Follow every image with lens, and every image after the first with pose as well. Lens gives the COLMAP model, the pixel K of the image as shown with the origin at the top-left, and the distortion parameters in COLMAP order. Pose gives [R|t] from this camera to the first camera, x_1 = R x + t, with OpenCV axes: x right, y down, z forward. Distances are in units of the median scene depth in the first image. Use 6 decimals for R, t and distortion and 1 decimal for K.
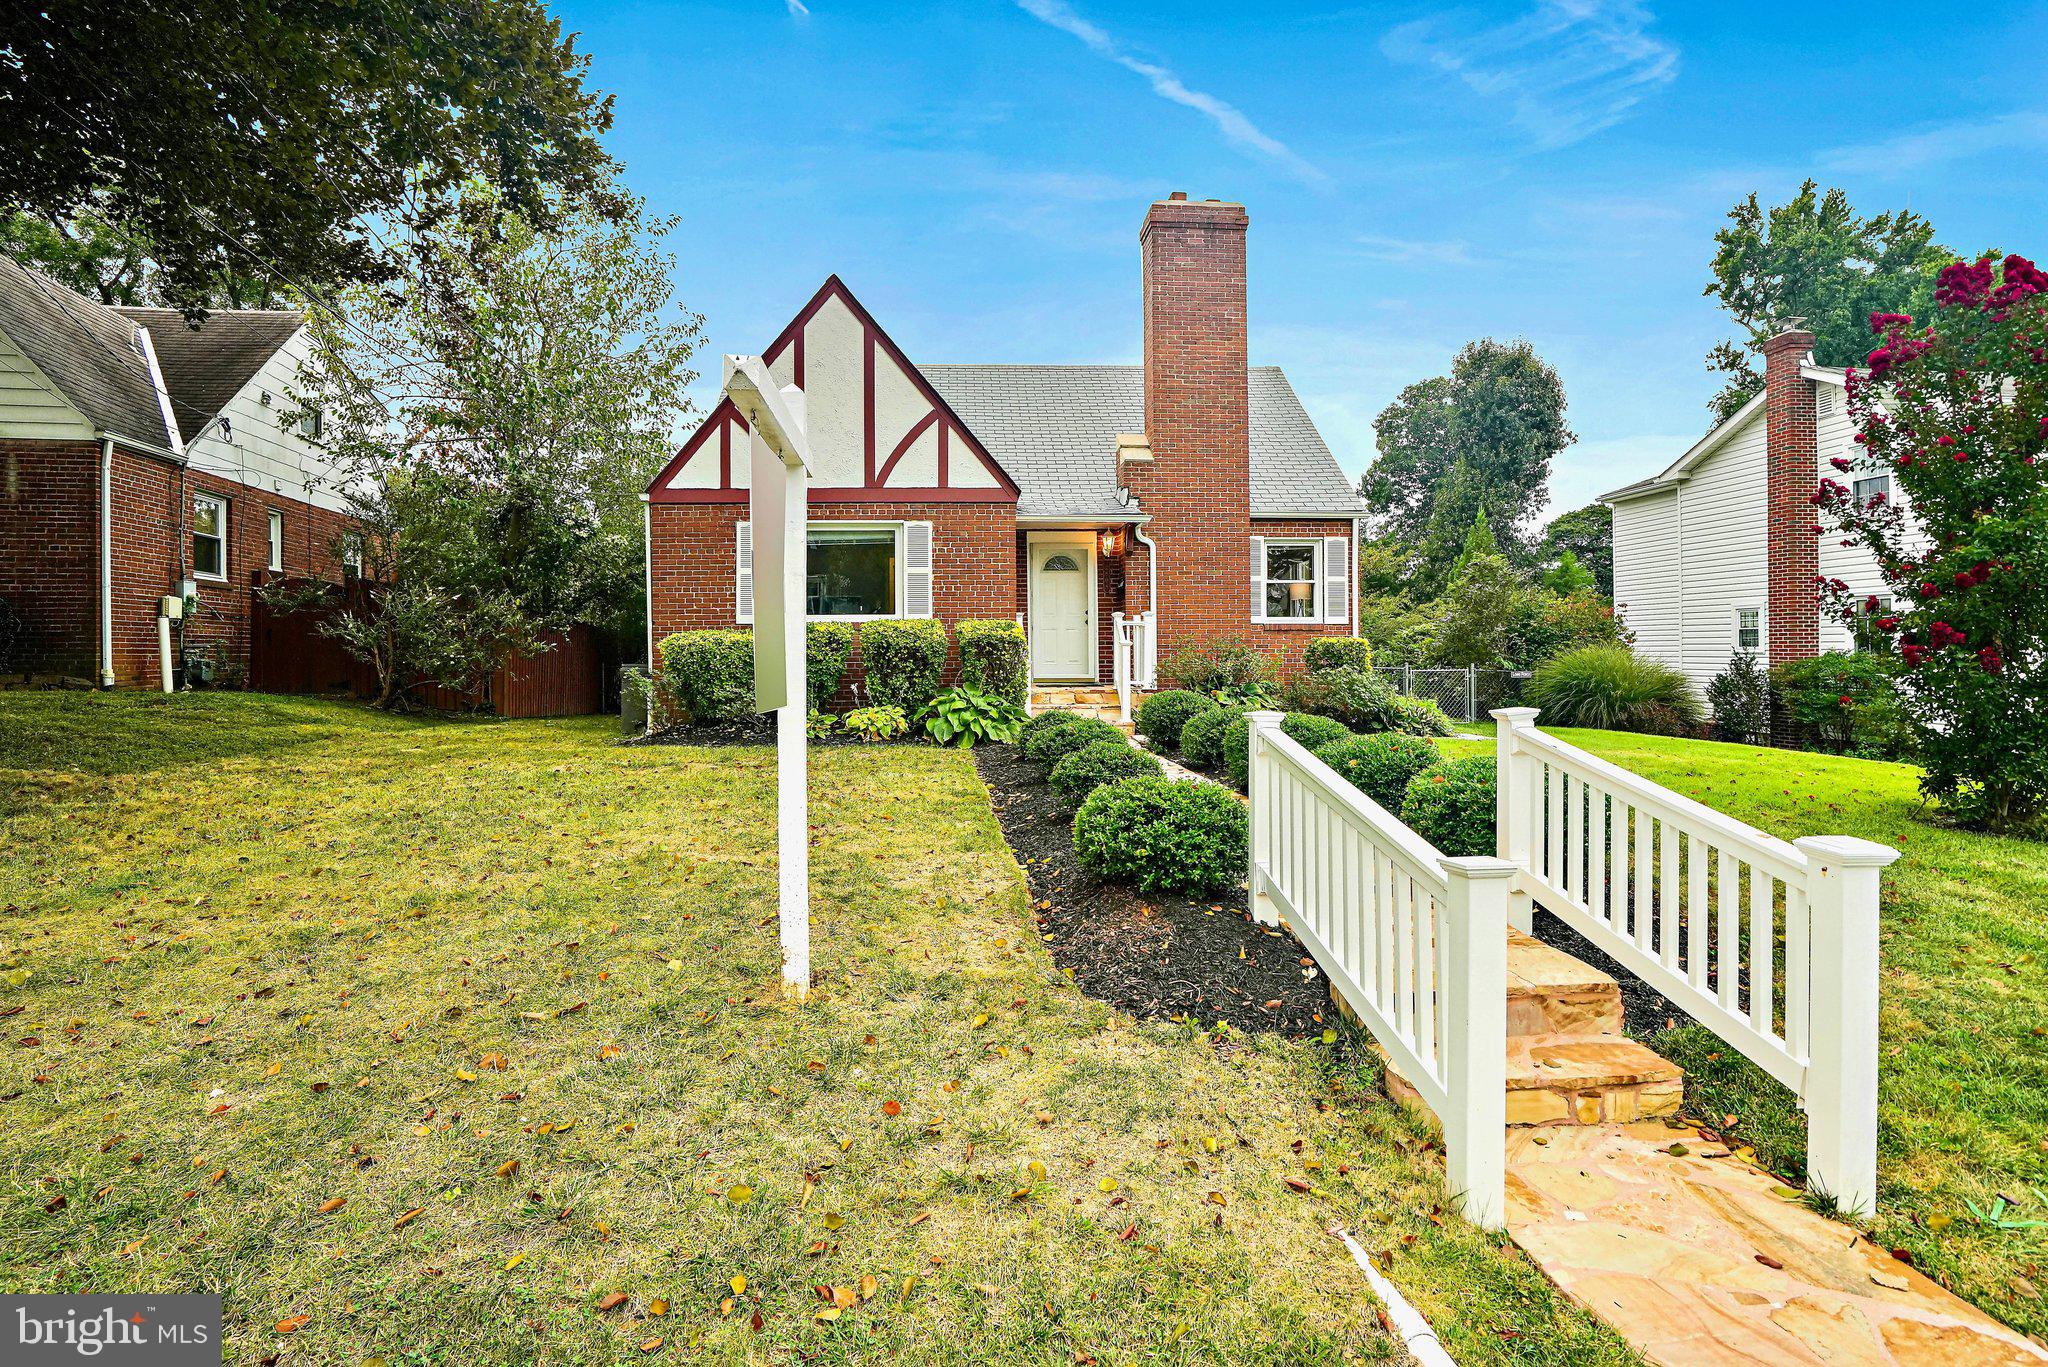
lens RADIAL K [[1020.9, 0, 1024.0], [0, 1020.9, 683.5], [0, 0, 1]] dist [-0.065348, 0.000755]
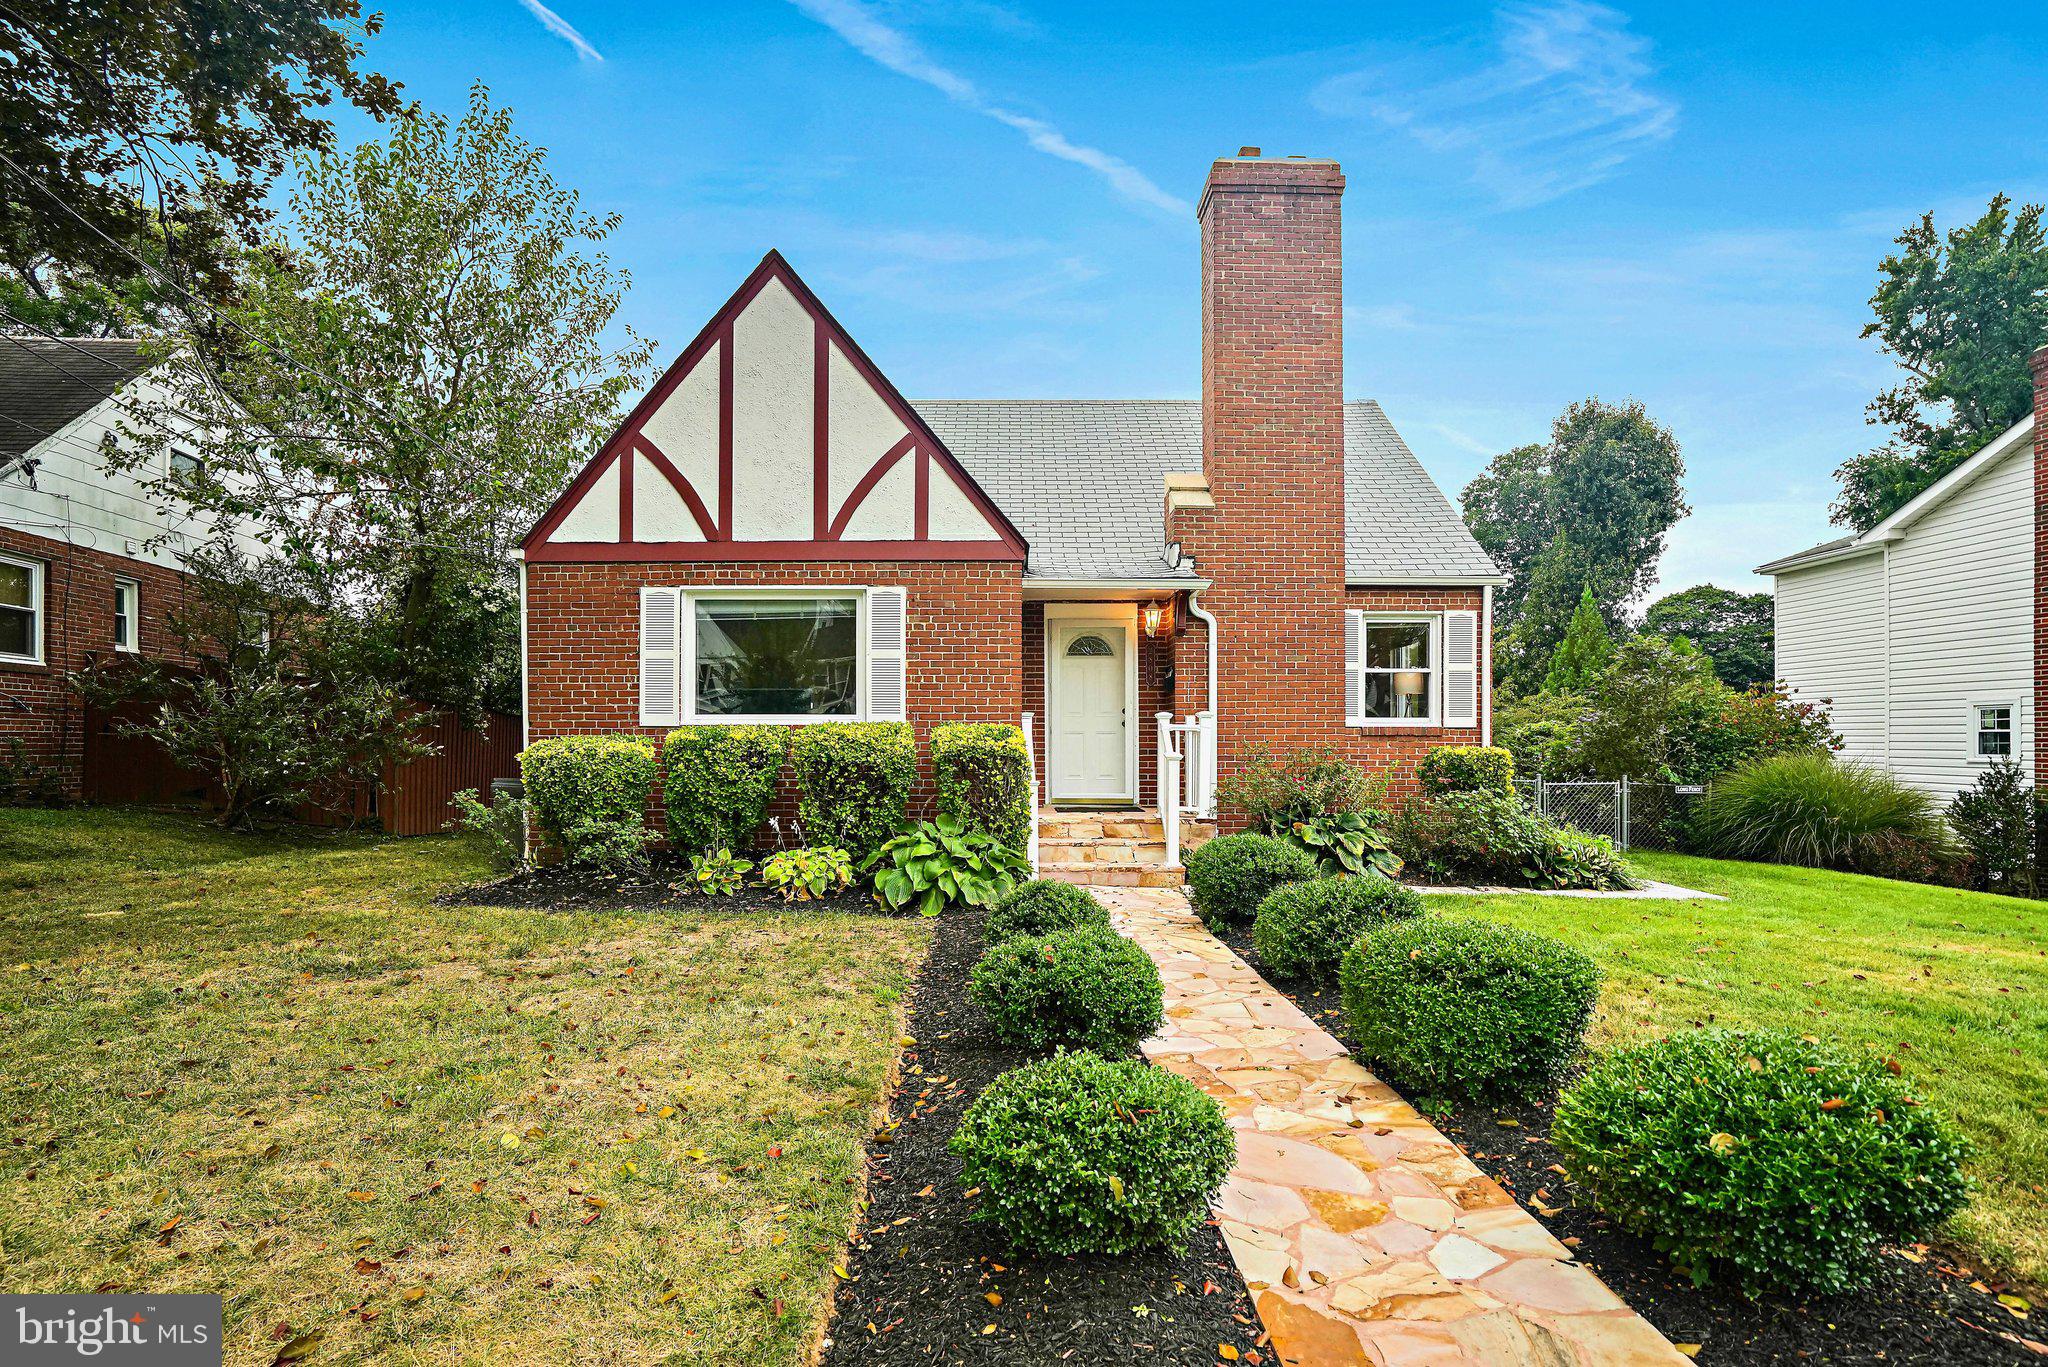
lens RADIAL K [[998.6, 0, 1025.9], [0, 998.6, 749.4], [0, 0, 1]] dist [-0.037619, 0.000640]
pose [[0.998094, 0.007594, -0.061248, 0.036011], [-0.008747, 0.999789, -0.018572, -0.027828], [0.061094, 0.019072, 0.997950, 0.269214]]
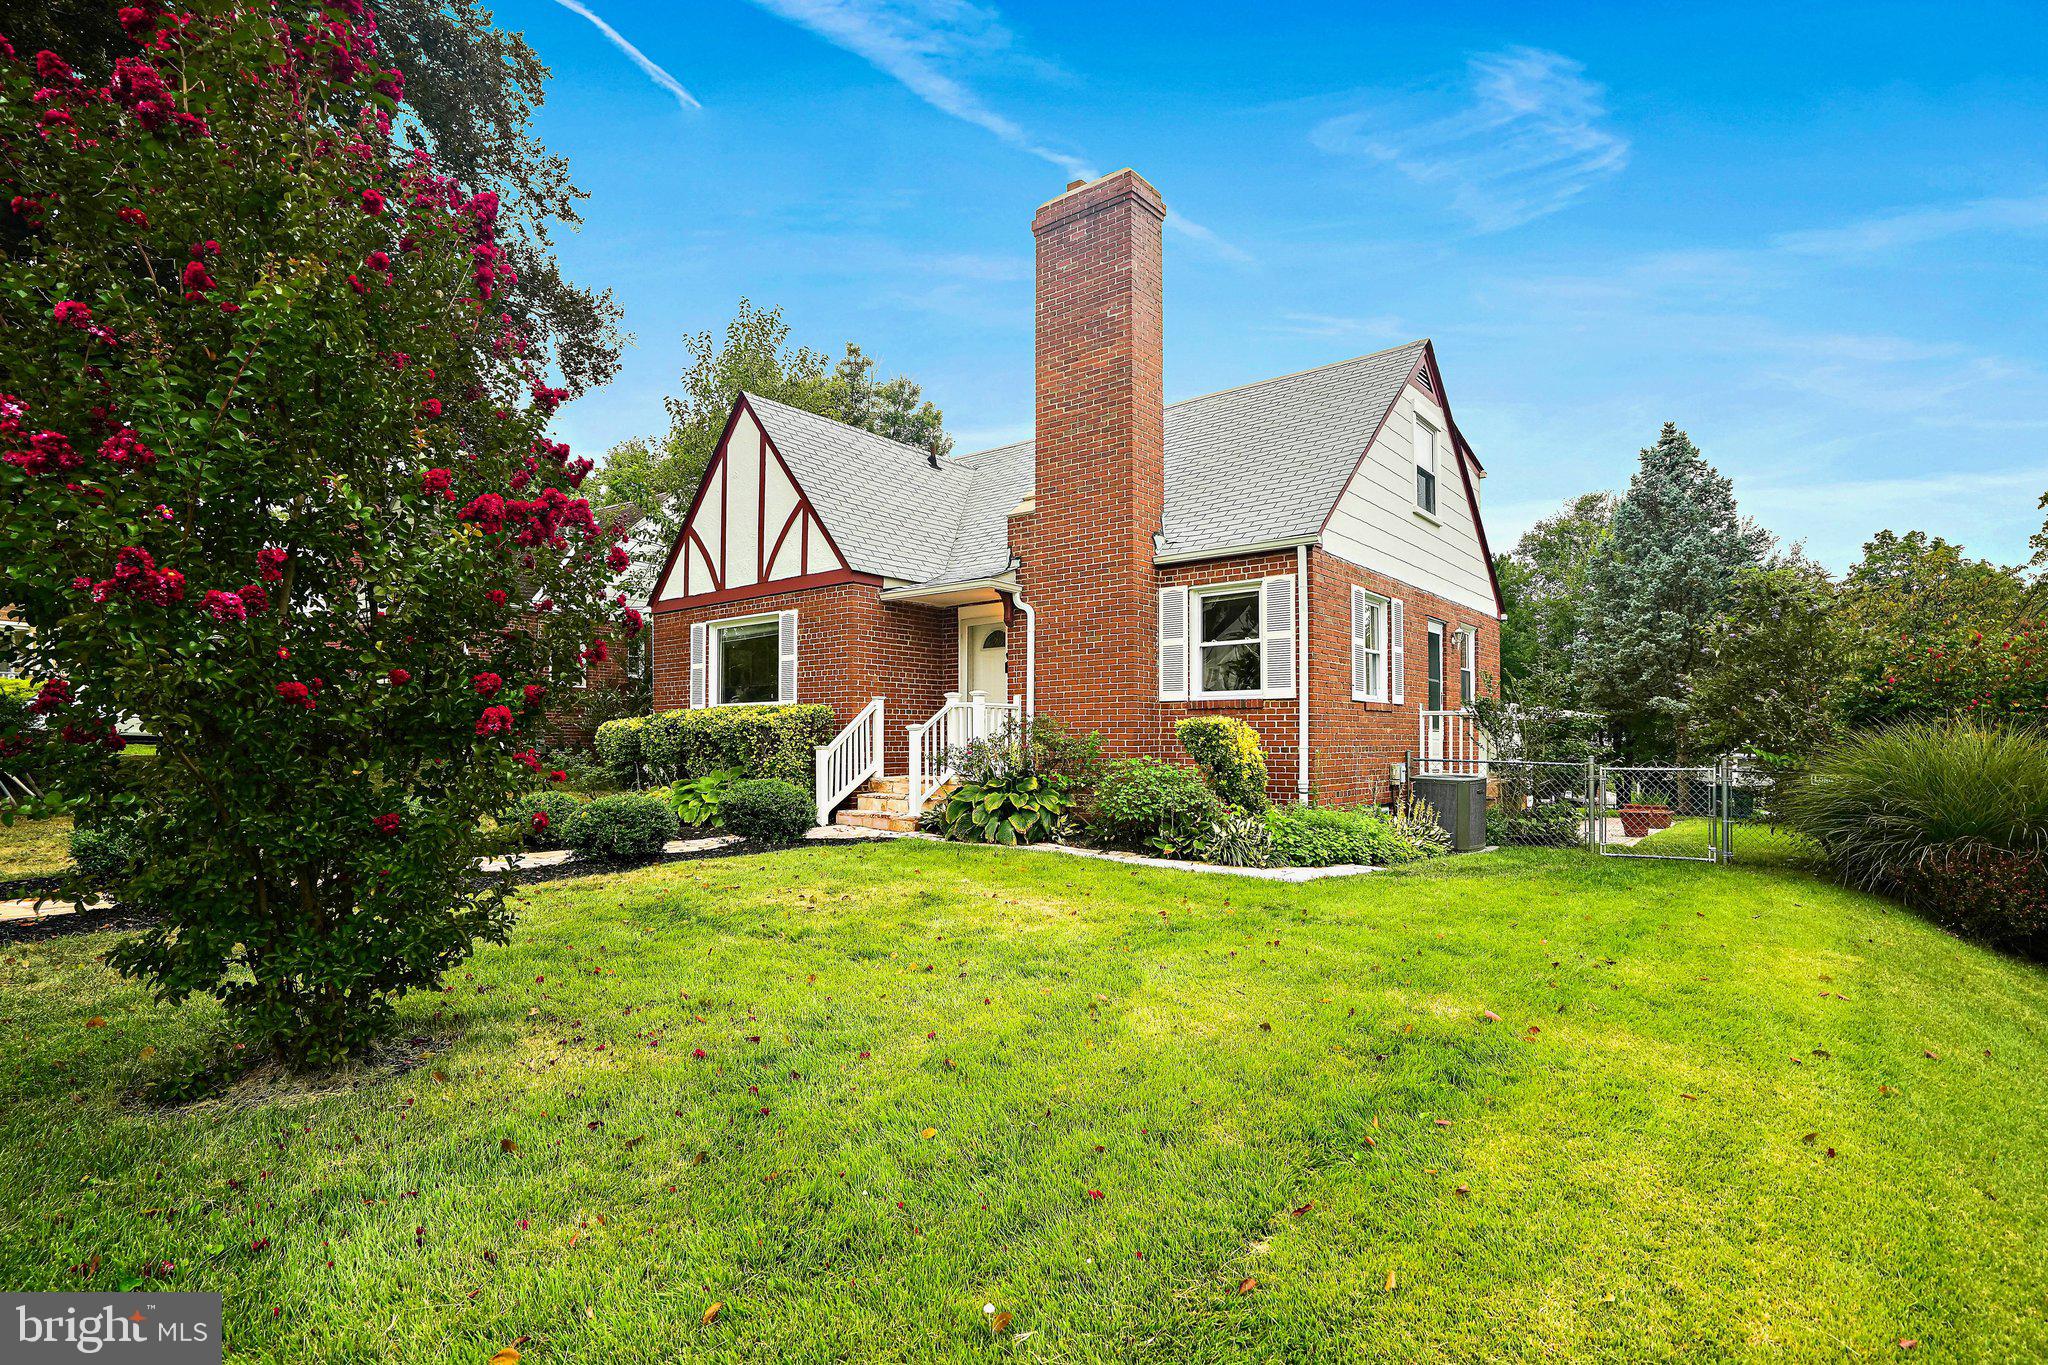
lens RADIAL K [[998.6, 0, 1025.9], [0, 998.6, 748.4], [0, 0, 1]] dist [-0.037619, 0.000640]
pose [[0.717289, 0.011285, -0.696685, 0.700634], [-0.025152, 0.999637, -0.009704, -0.013985], [0.696322, 0.024484, 0.717312, 0.403954]]
